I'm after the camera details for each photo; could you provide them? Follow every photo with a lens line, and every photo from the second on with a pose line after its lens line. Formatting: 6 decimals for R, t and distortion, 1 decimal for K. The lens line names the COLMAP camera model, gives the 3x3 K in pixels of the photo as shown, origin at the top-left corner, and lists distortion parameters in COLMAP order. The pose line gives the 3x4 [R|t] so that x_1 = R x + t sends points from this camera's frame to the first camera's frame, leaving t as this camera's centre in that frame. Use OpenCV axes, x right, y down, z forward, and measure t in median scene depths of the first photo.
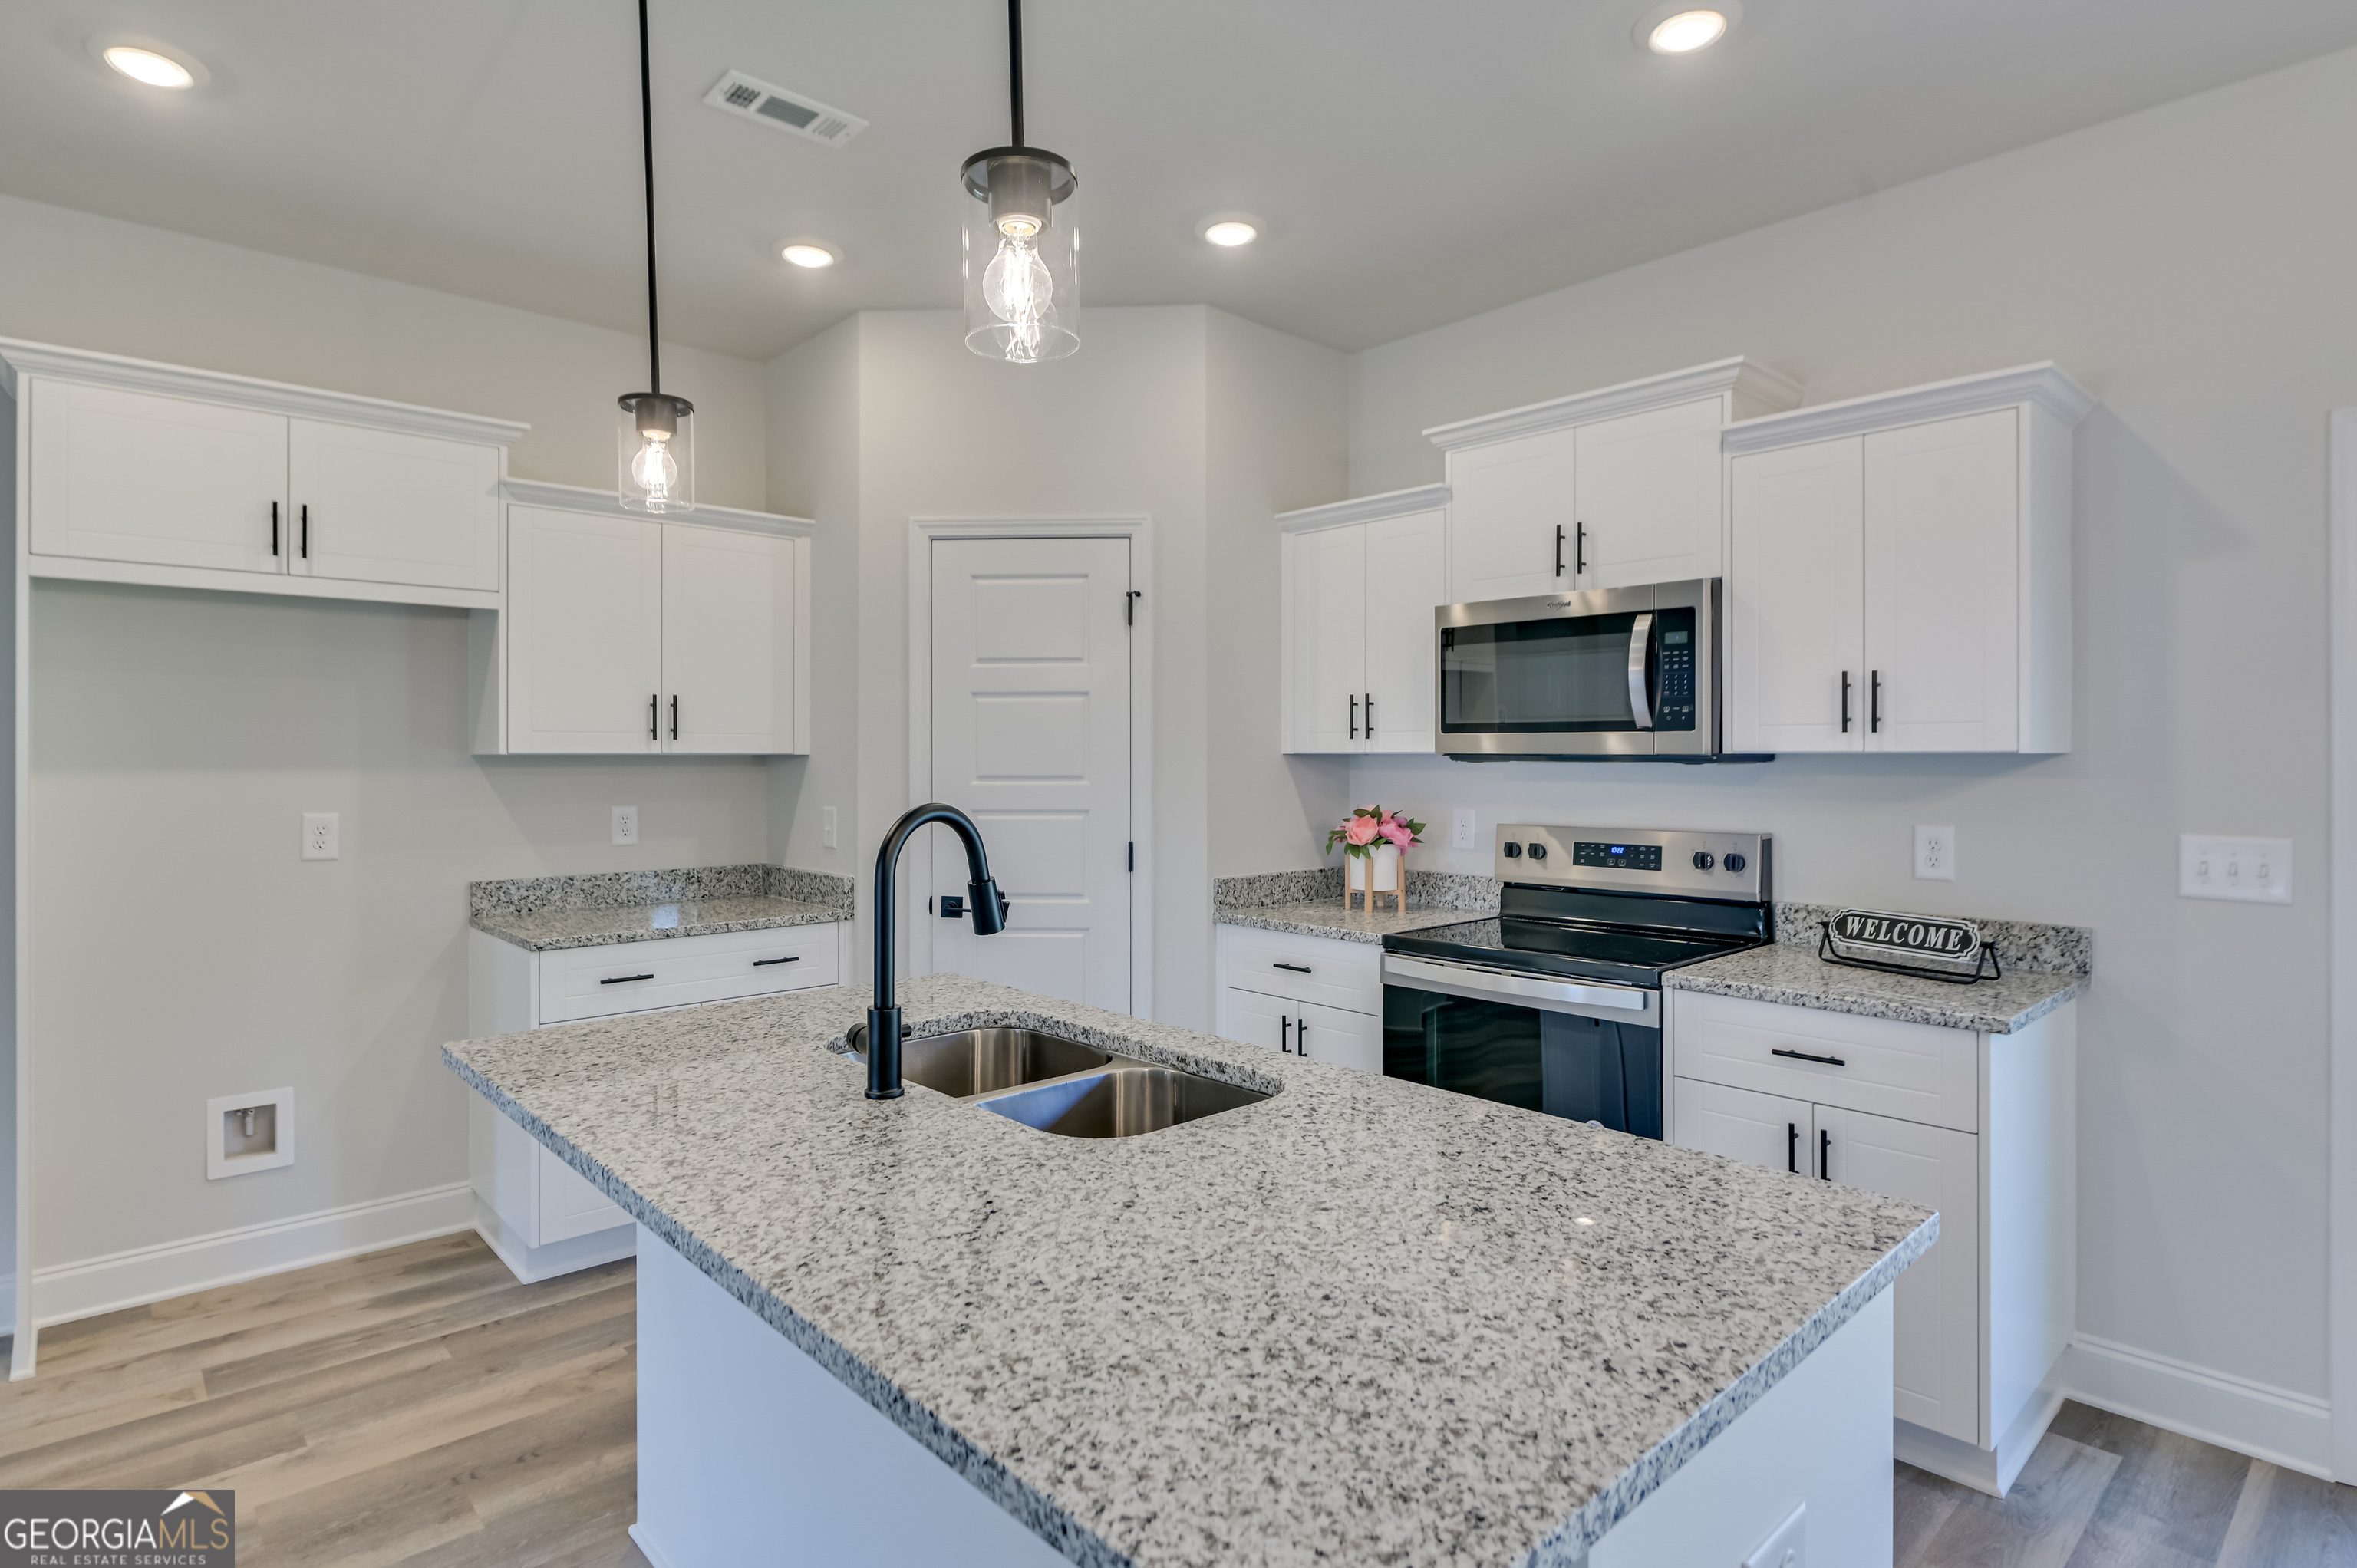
lens RADIAL K [[1223.1, 0, 1200.4], [0, 1223.1, 754.3], [0, 0, 1]] dist [-0.003143, -0.002535]
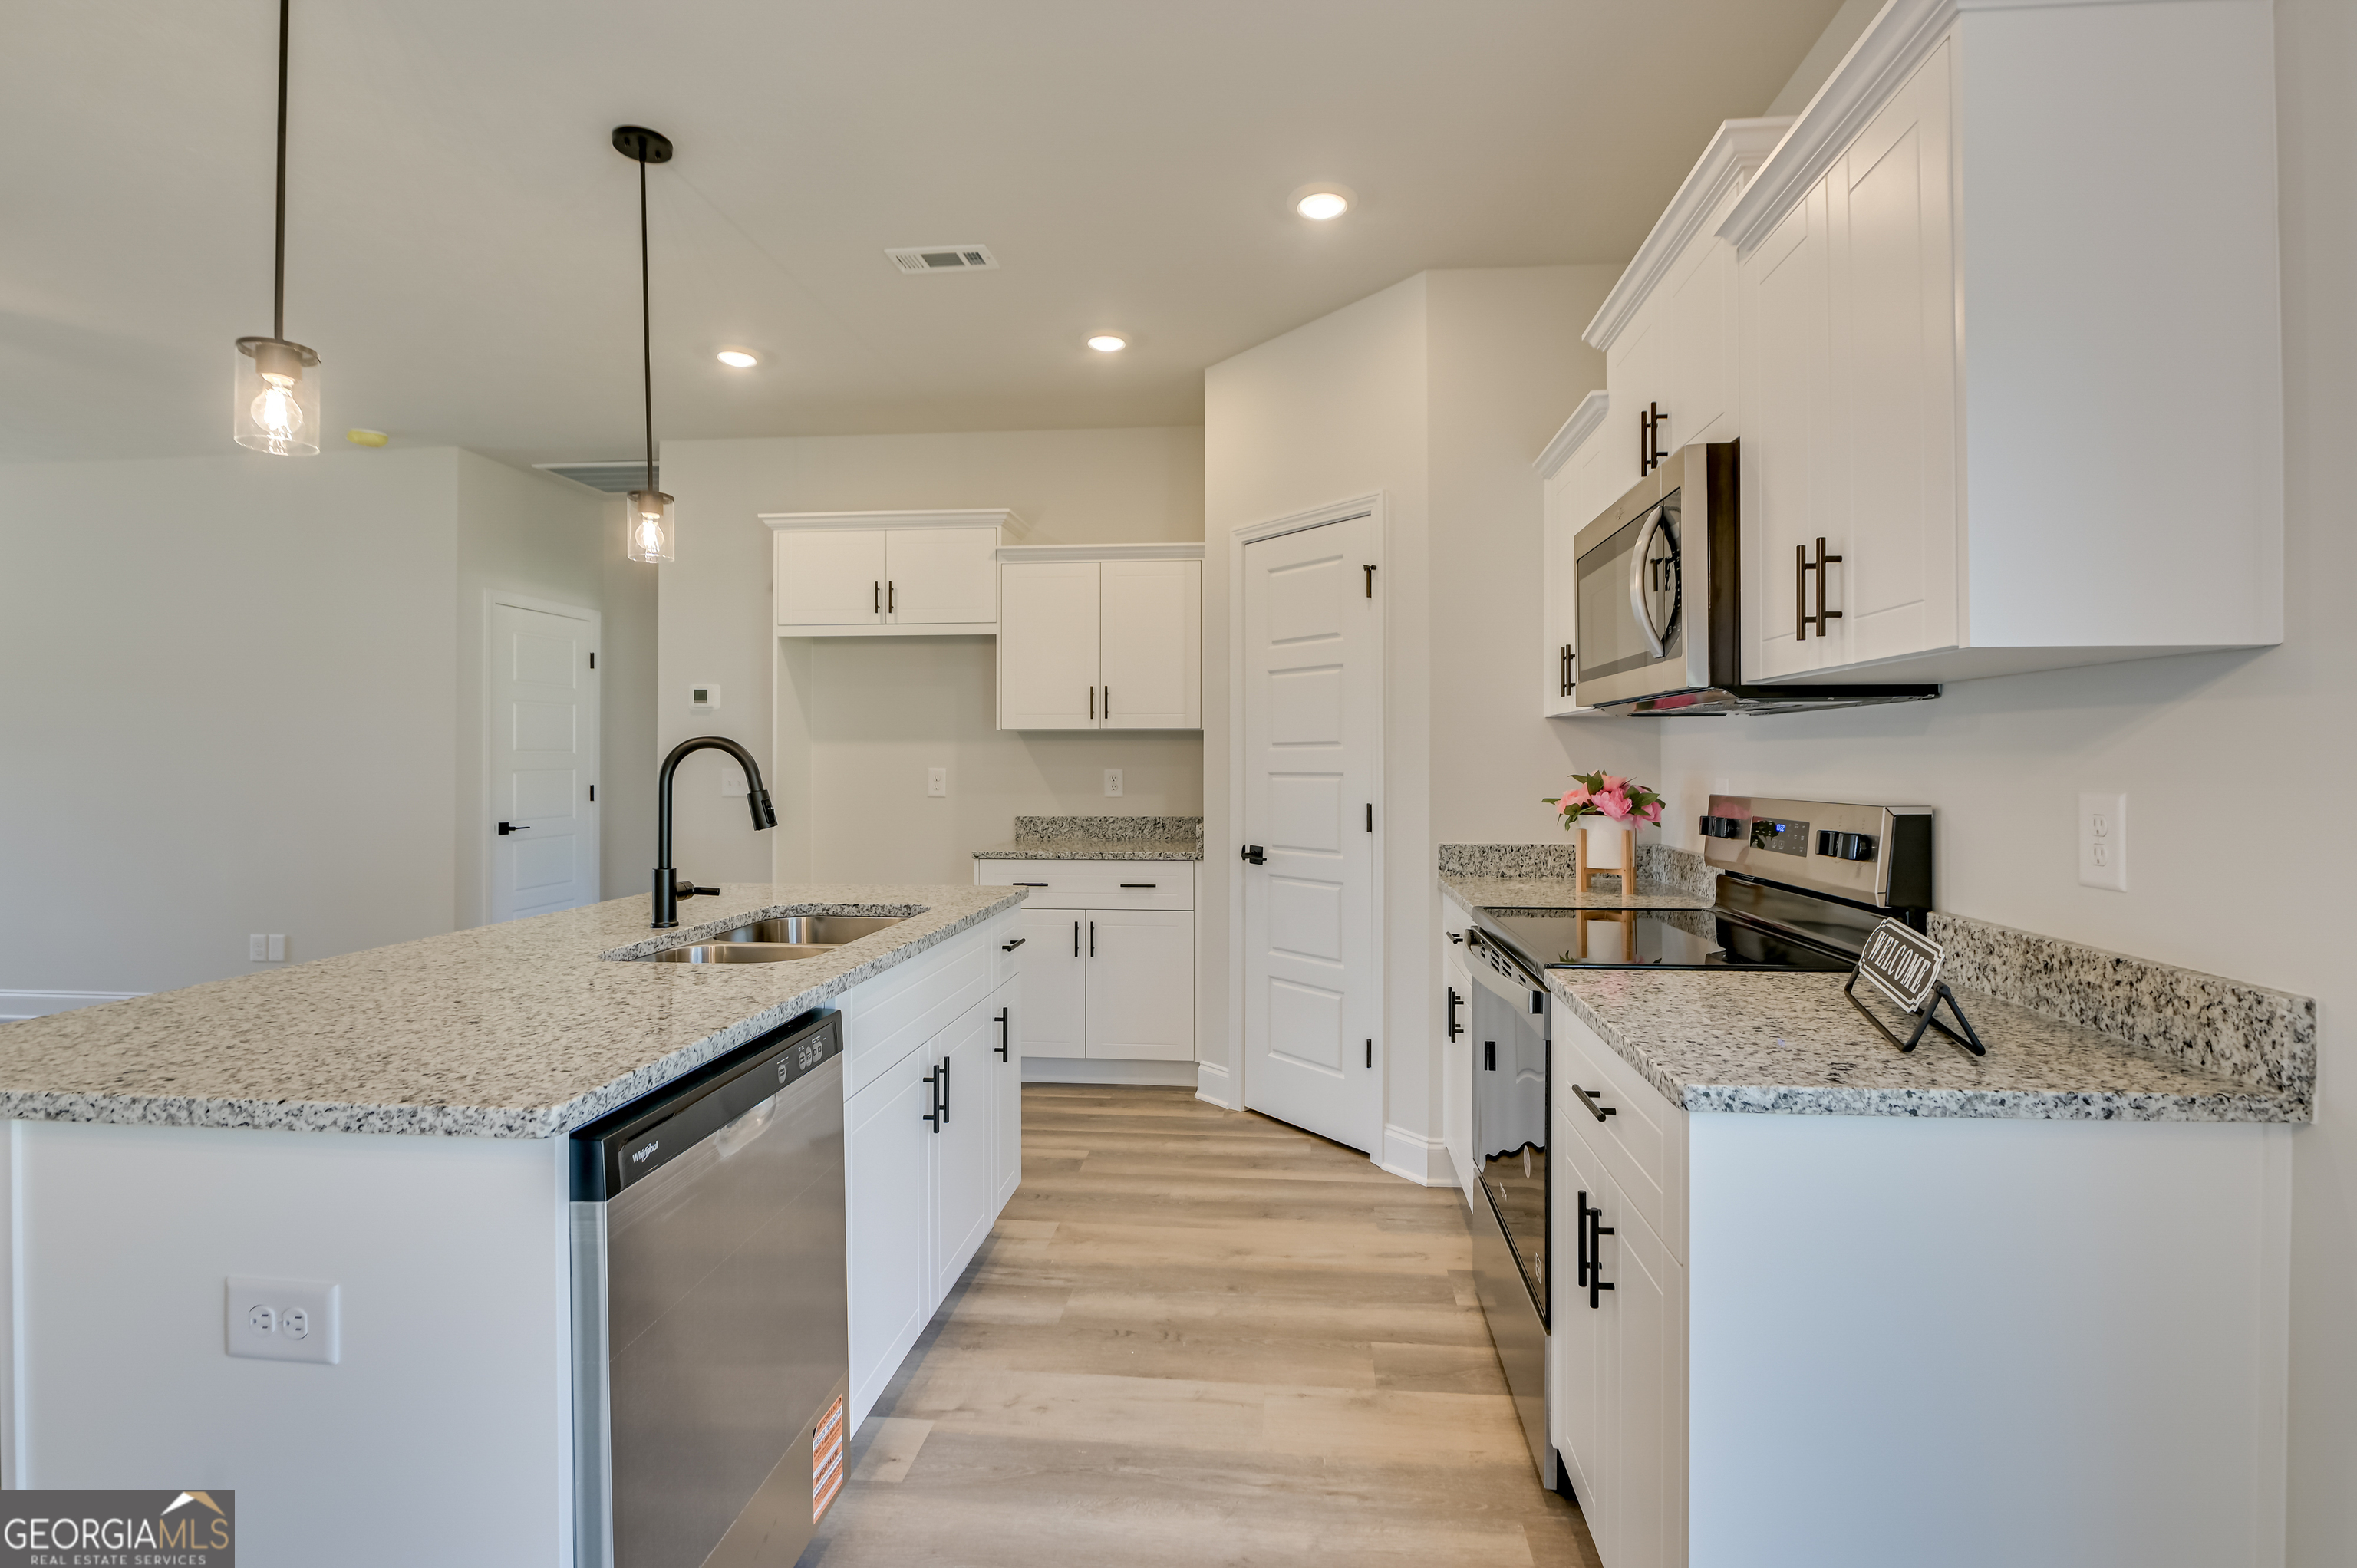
lens RADIAL K [[1069.5, 0, 1213.8], [0, 1069.5, 754.2], [0, 0, 1]] dist [-0.012471, -0.000263]
pose [[0.673805, -0.003968, -0.738898, 0.716496], [0.001938, 0.999992, -0.003603, 0.043086], [0.738906, 0.000996, 0.673807, 0.376707]]
